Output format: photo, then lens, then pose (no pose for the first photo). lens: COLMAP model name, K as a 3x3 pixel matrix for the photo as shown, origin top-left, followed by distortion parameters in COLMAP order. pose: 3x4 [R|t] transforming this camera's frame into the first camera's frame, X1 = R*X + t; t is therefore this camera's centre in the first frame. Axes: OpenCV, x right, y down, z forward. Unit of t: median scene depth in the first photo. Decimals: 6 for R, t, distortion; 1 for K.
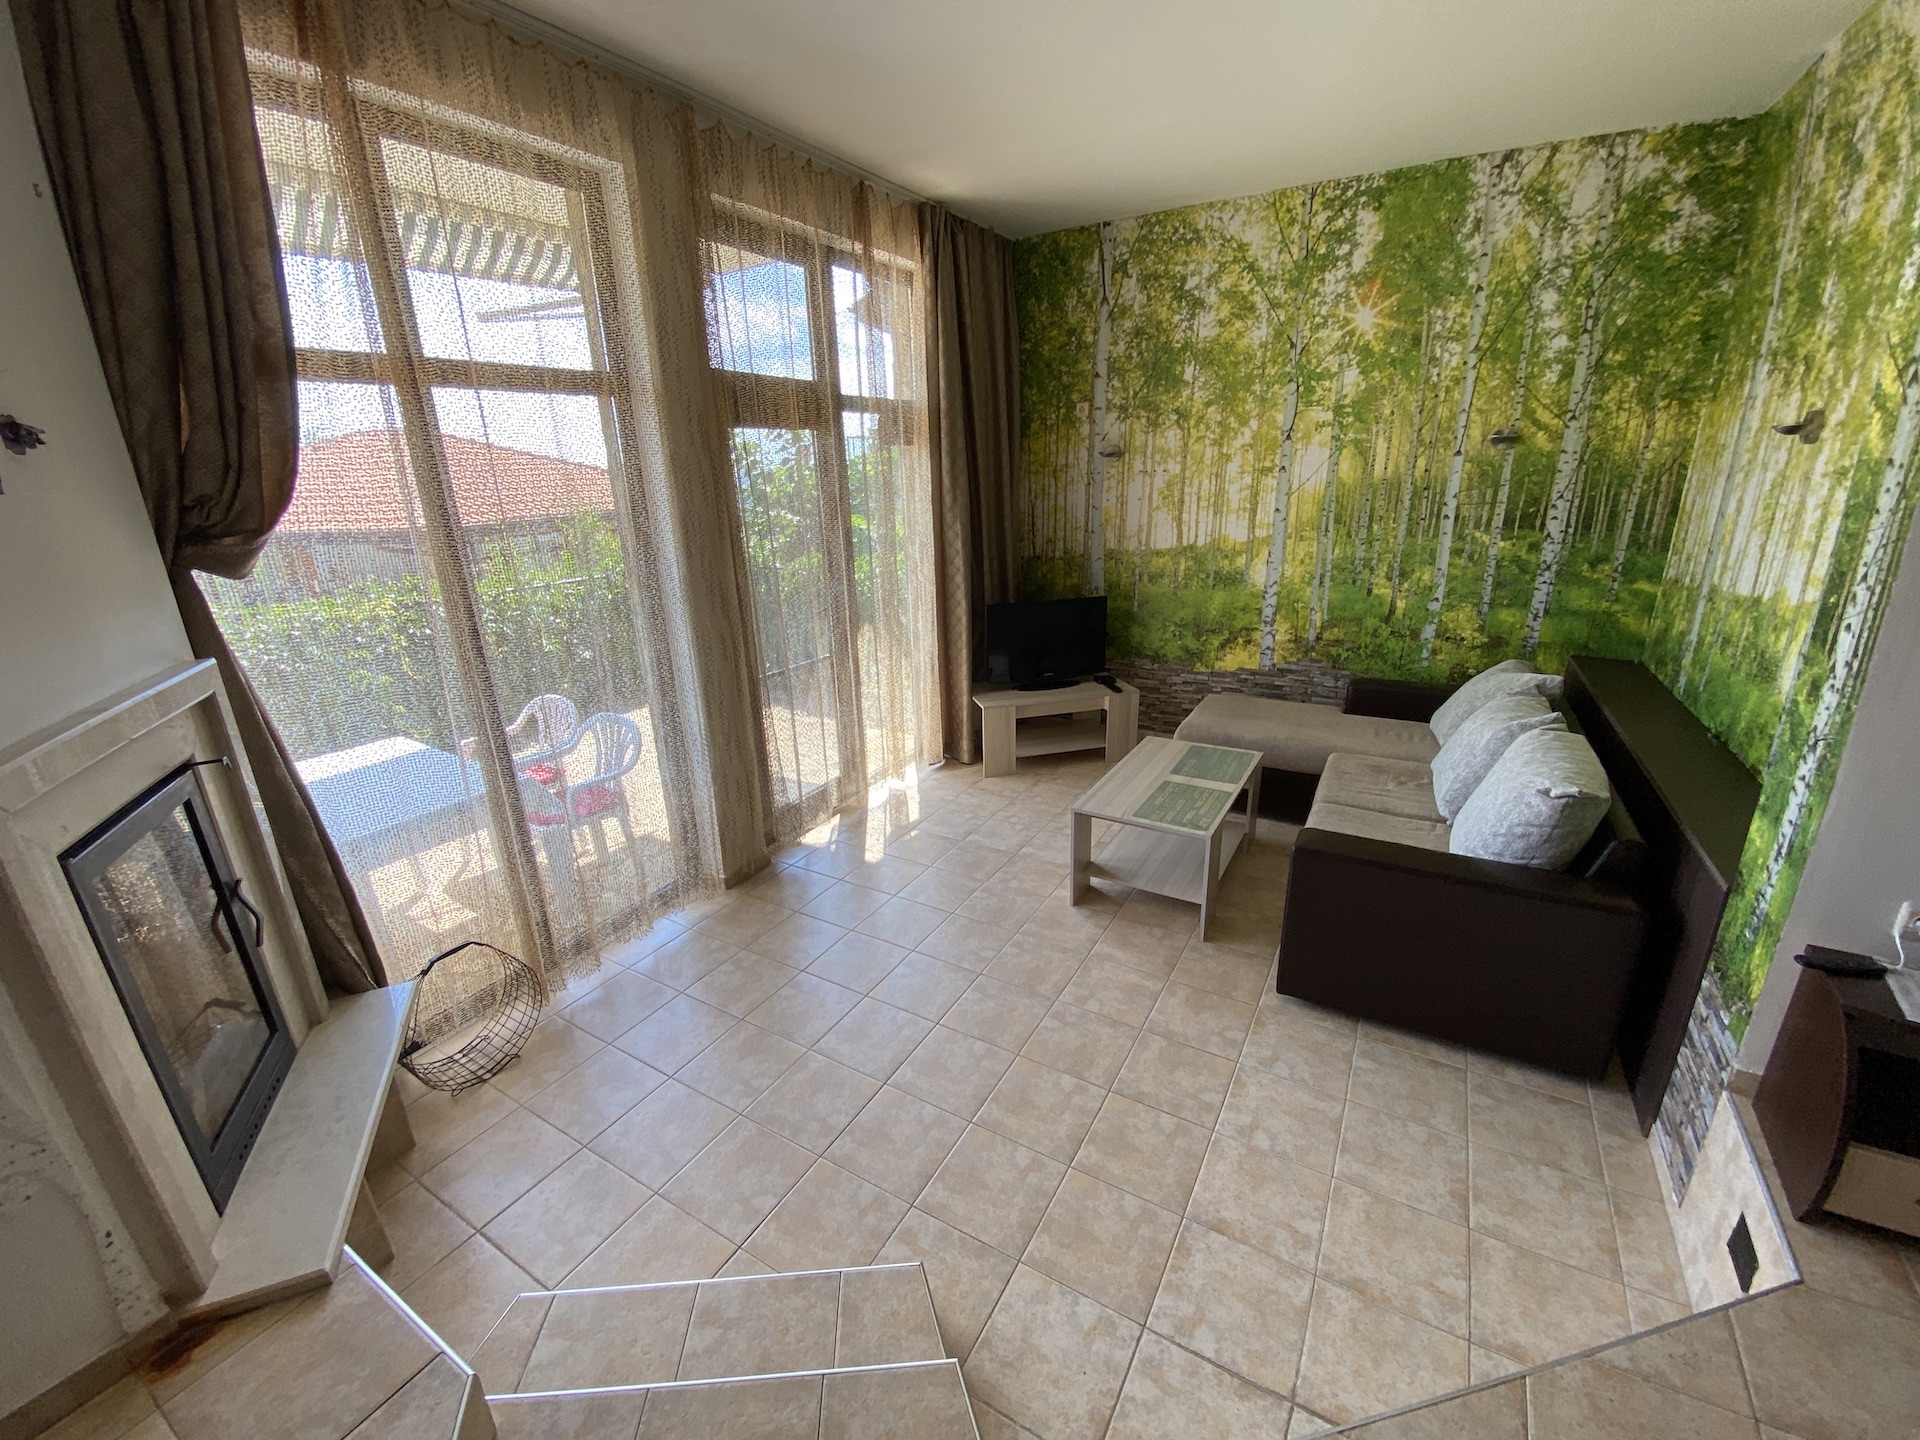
lens RADIAL K [[778.4, 0, 948.4], [0, 778.4, 726.5], [0, 0, 1]] dist [0.019113, -0.019790]
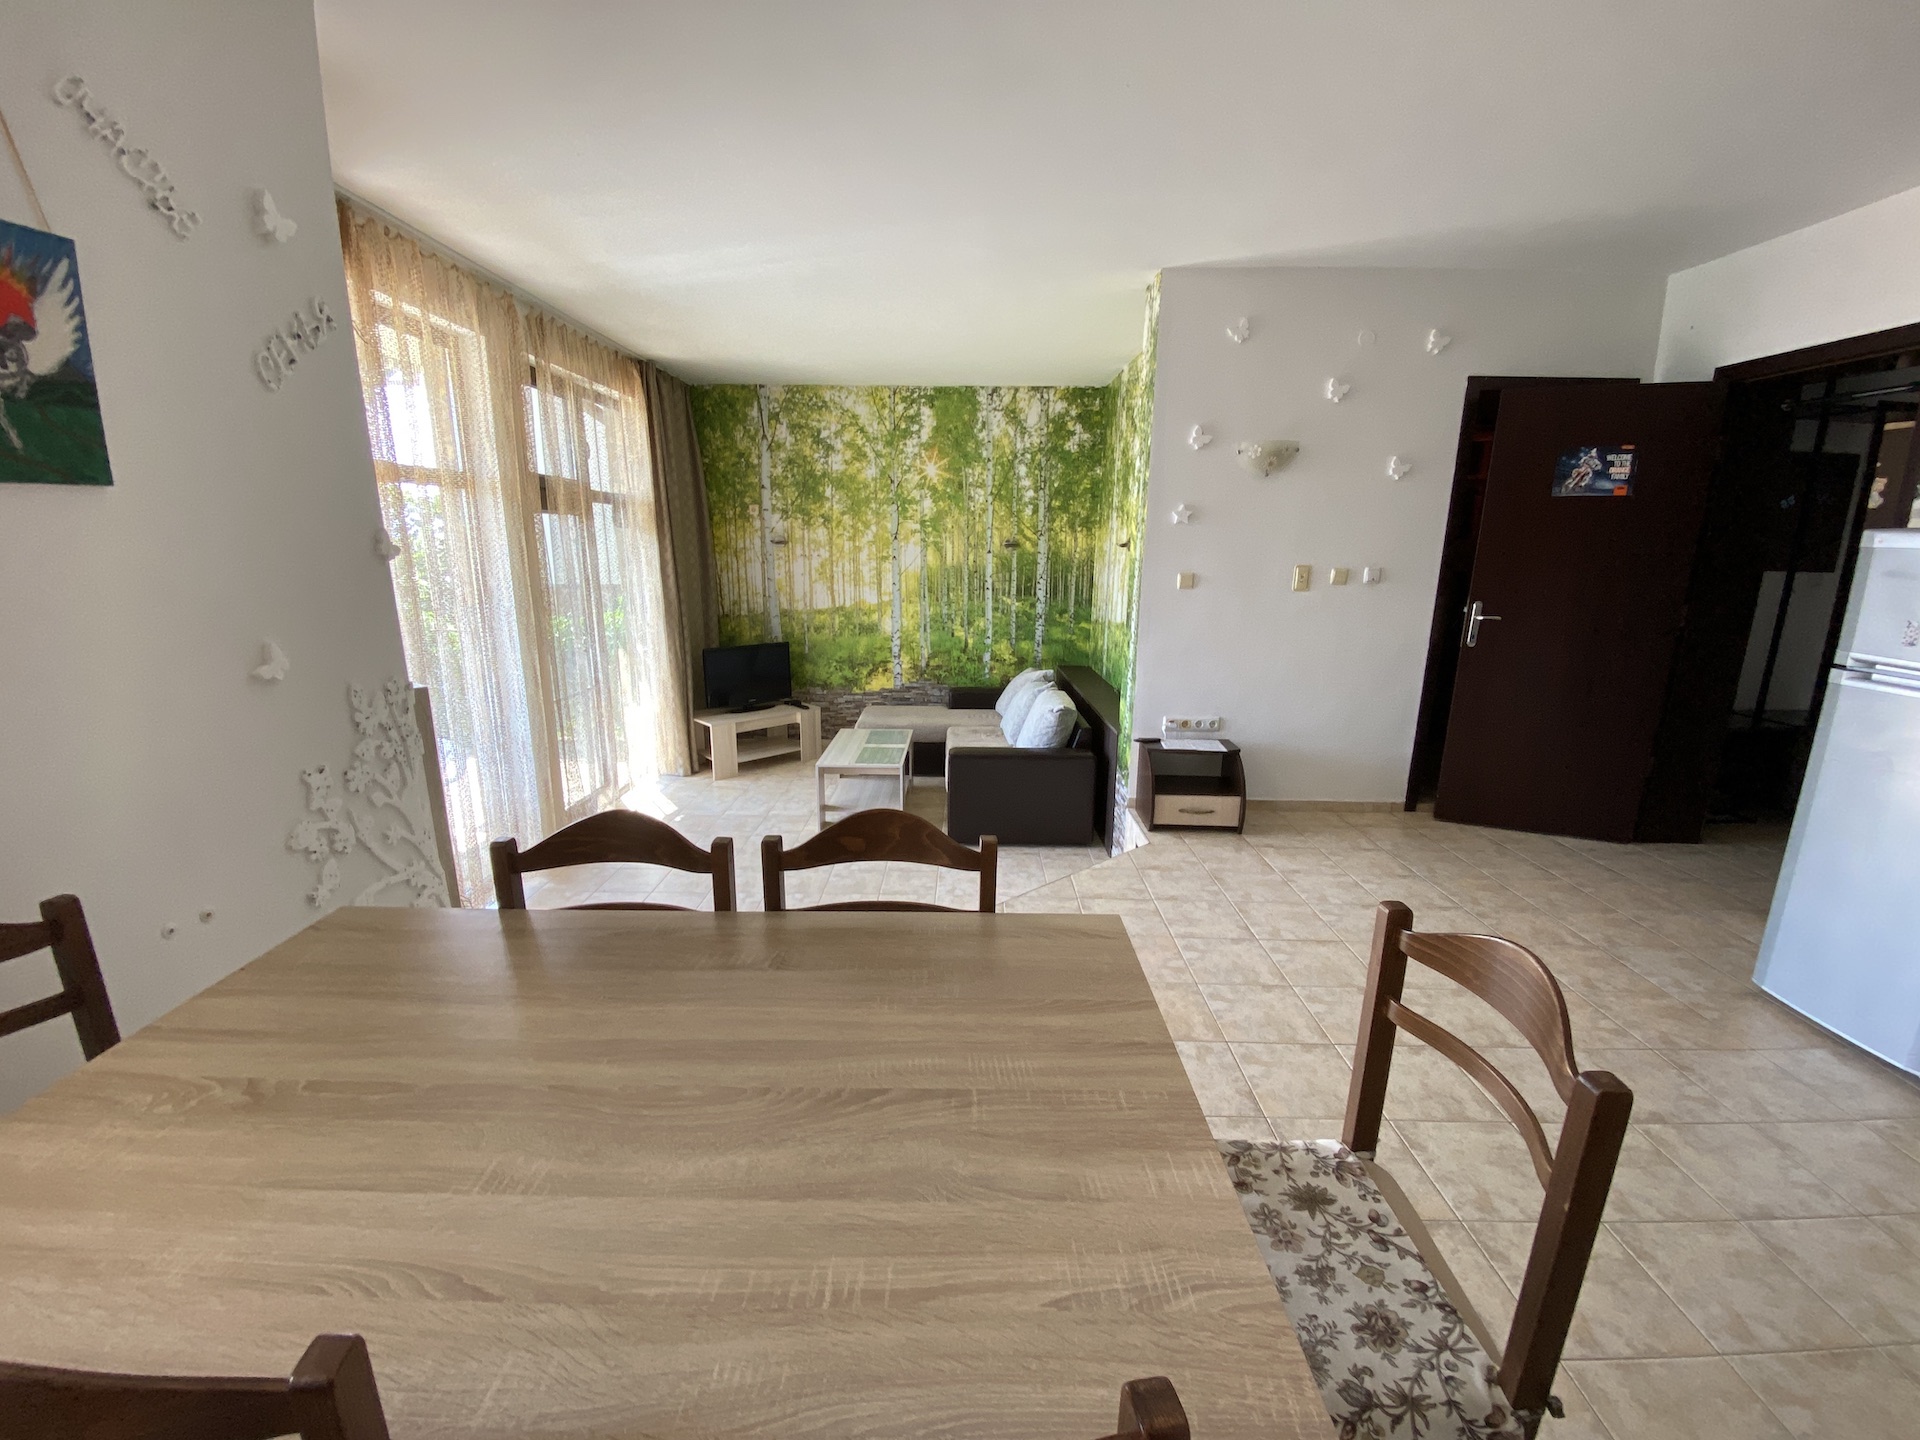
lens RADIAL K [[778.4, 0, 947.7], [0, 778.4, 736.2], [0, 0, 1]] dist [0.019113, -0.019790]
pose [[0.866629, -0.083461, 0.491924, -0.311860], [0.125953, 0.990575, -0.053829, 0.136913], [-0.482795, 0.108609, 0.868973, -0.409230]]
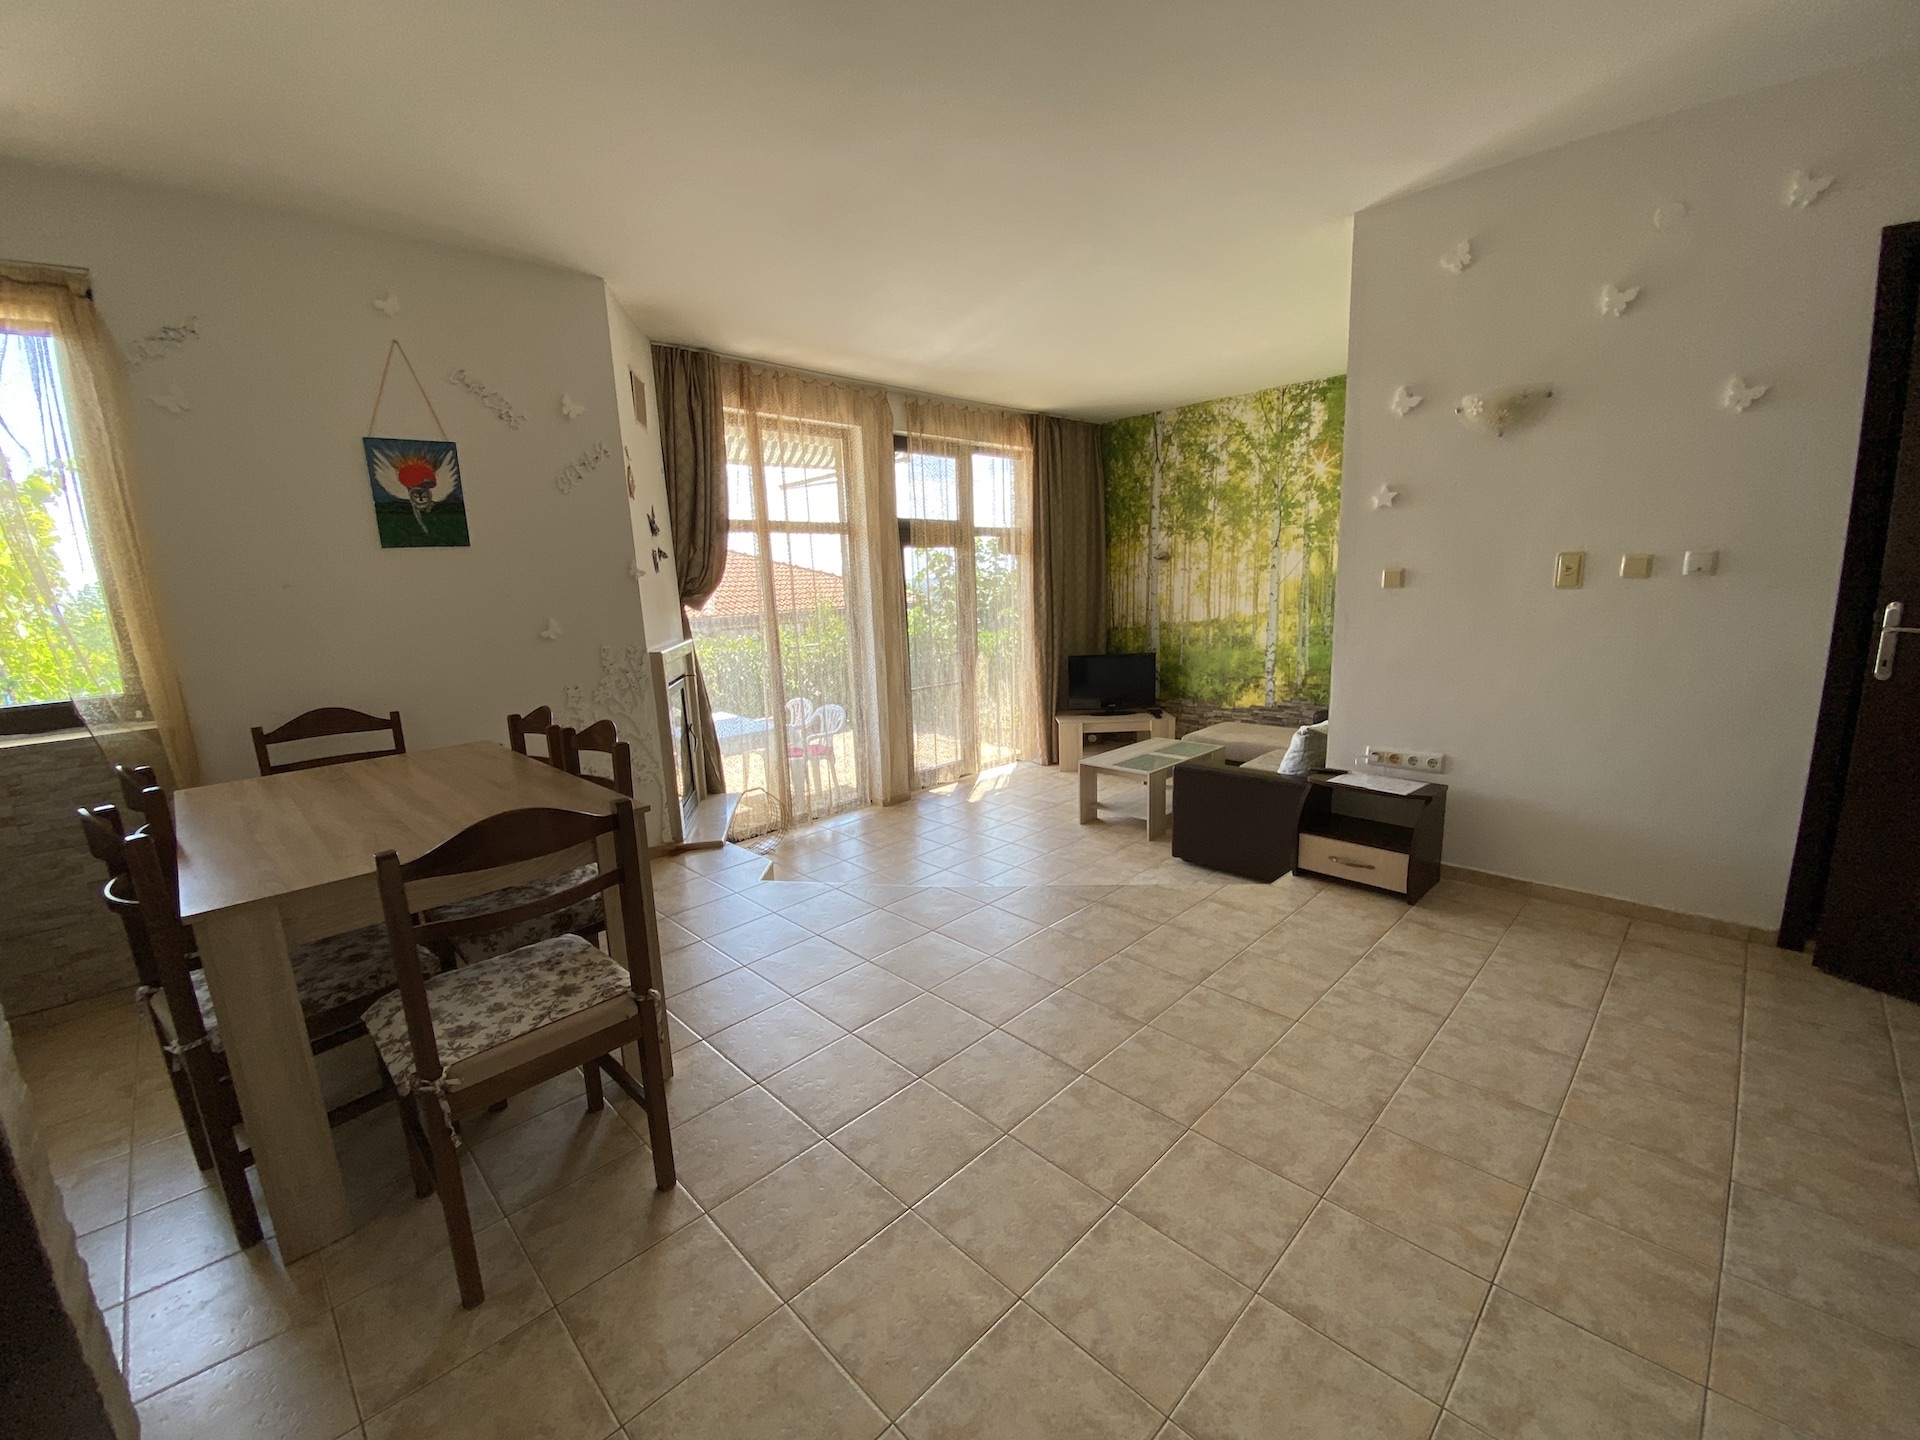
lens RADIAL K [[778.4, 0, 951.9], [0, 778.4, 730.9], [0, 0, 1]] dist [0.019113, -0.019790]
pose [[0.969059, 0.042965, -0.243060, 0.247441], [-0.071559, 0.991345, -0.110063, 0.203954], [0.236227, 0.124051, 0.963747, -0.581897]]
